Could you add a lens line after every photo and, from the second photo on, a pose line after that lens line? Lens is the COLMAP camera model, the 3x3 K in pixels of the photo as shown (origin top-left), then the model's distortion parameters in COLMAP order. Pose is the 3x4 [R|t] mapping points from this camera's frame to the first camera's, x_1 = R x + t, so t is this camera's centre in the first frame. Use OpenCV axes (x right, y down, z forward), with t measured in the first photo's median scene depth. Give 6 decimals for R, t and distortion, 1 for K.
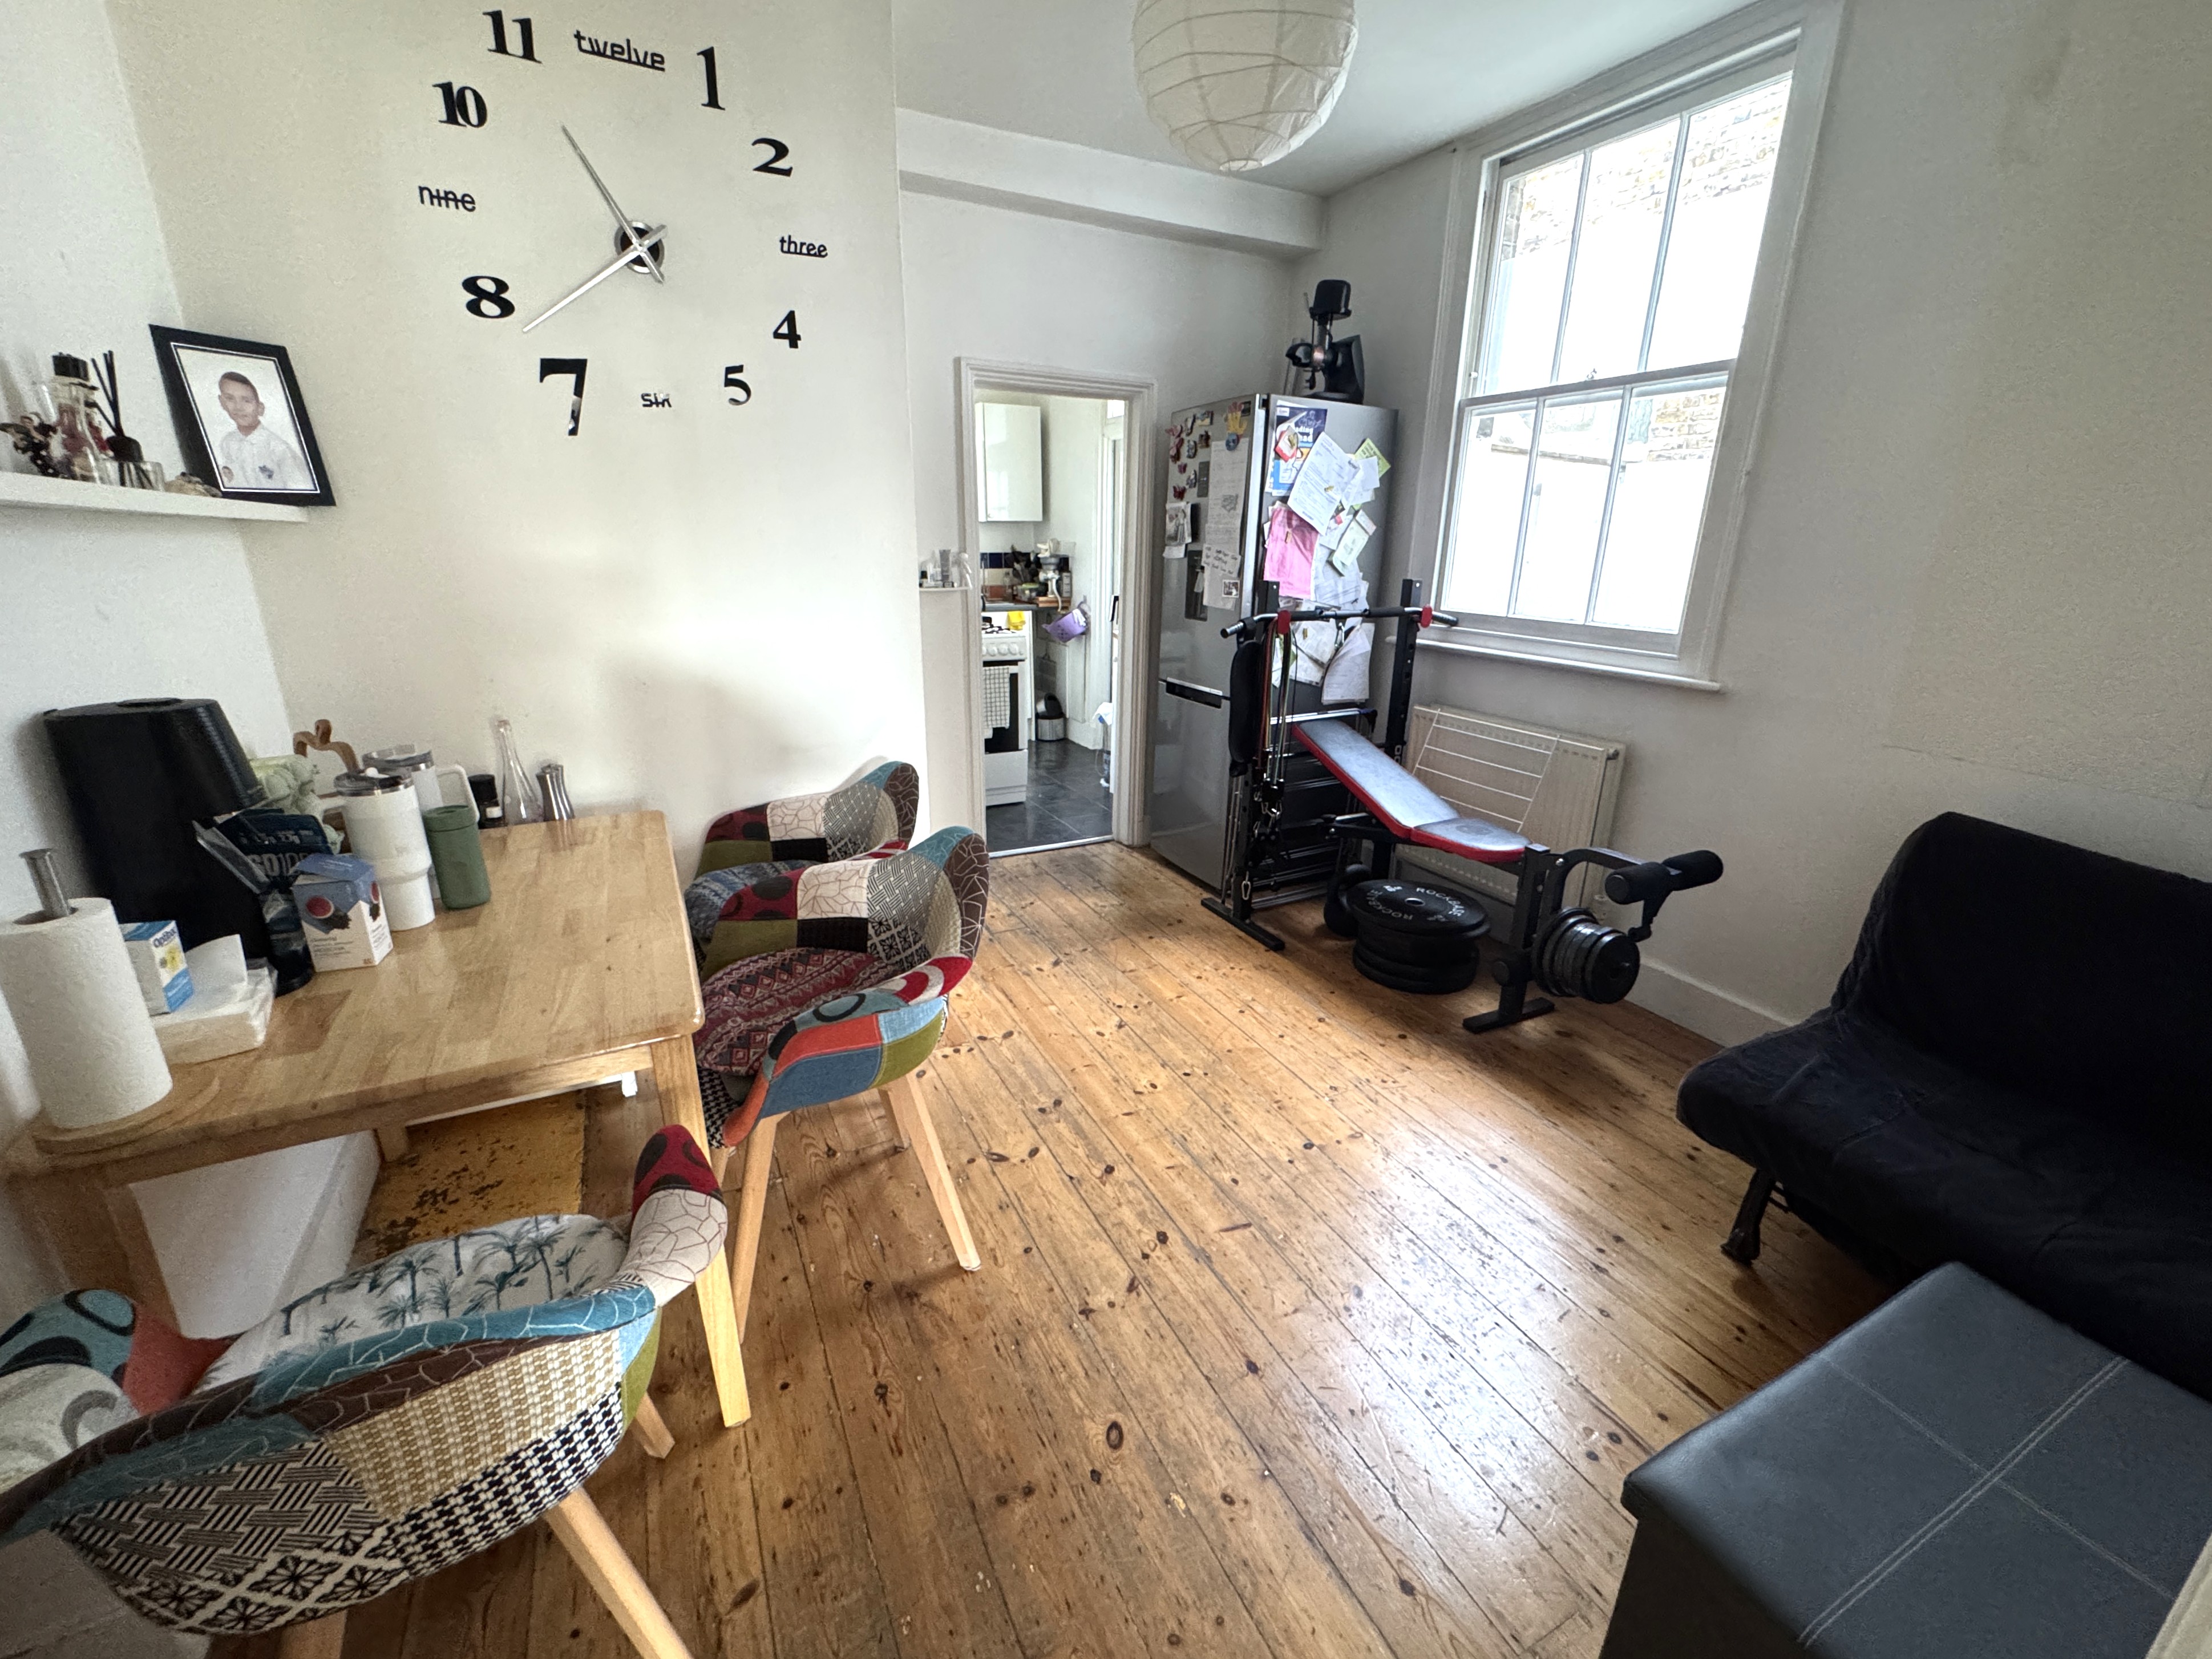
lens RADIAL K [[904.9, 0, 1106.0], [0, 904.9, 829.5], [0, 0, 1]] dist [0.000973, 0.000136]
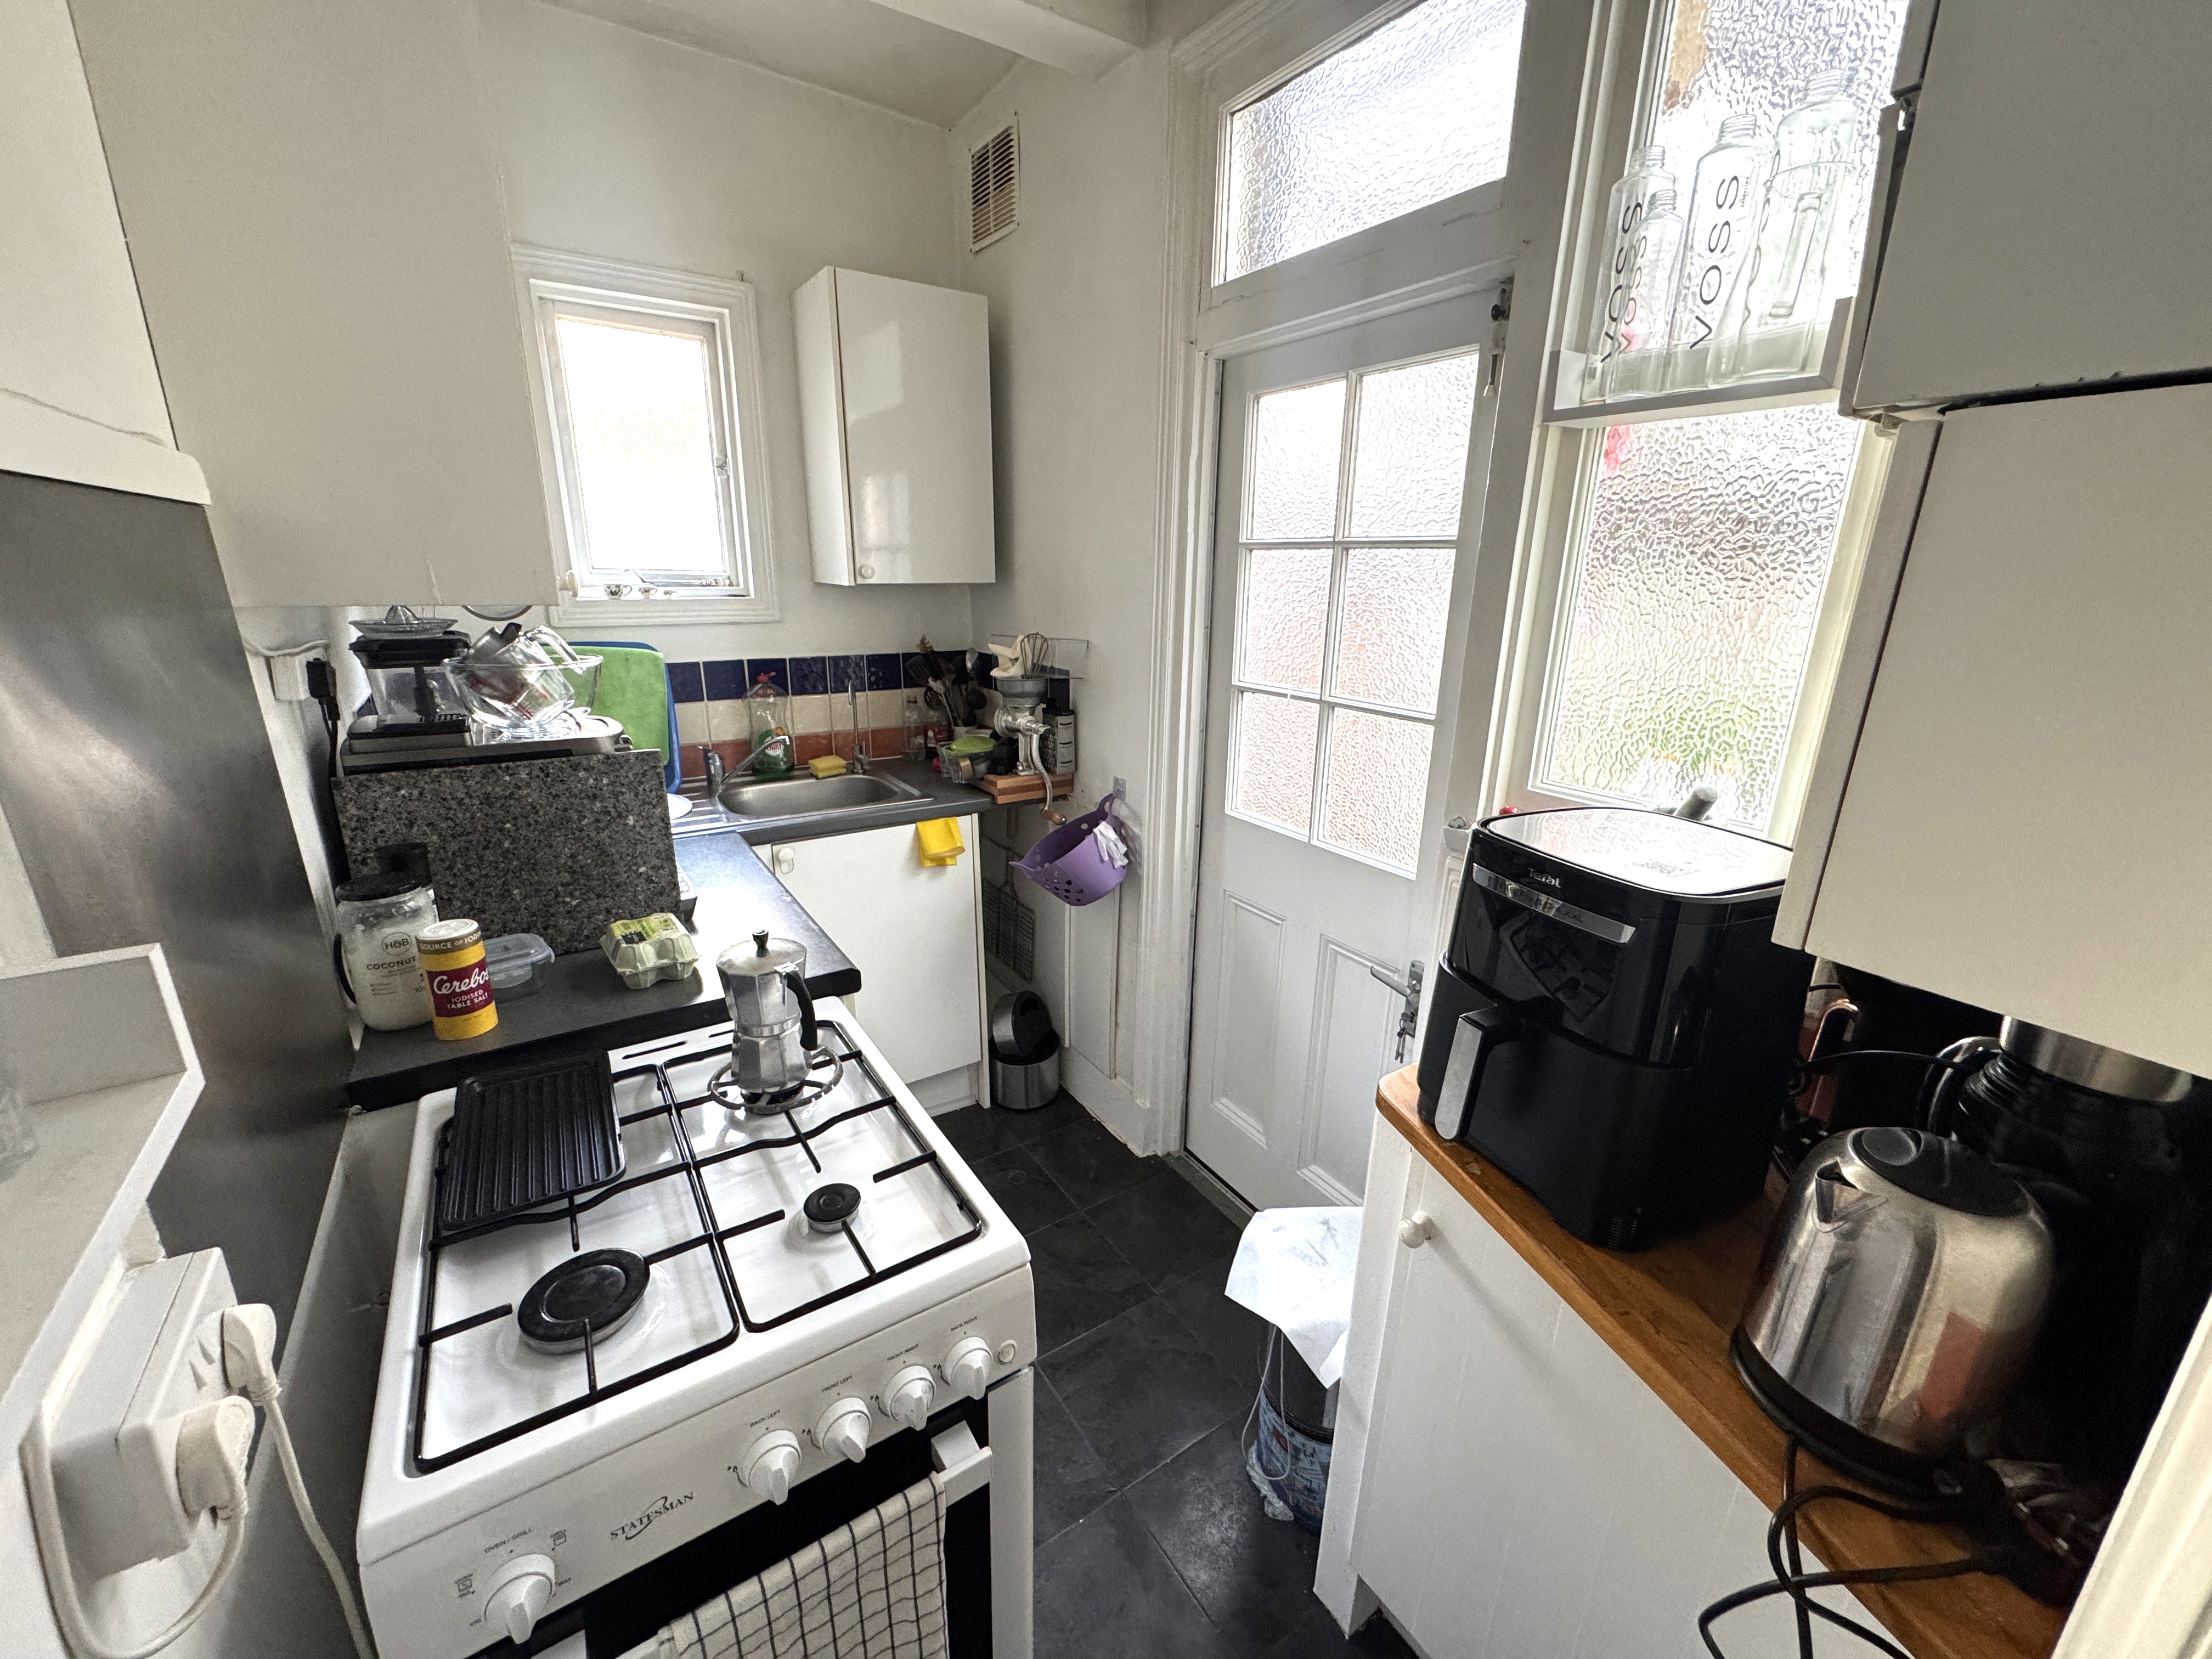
lens RADIAL K [[890.6, 0, 1106.0], [0, 890.6, 829.5], [0, 0, 1]] dist [0.000437, 0.000007]
pose [[0.994591, -0.029011, 0.099739, -0.063649], [0.031673, 0.999181, -0.025203, -0.215941], [-0.098926, 0.028225, 0.994694, 0.591001]]
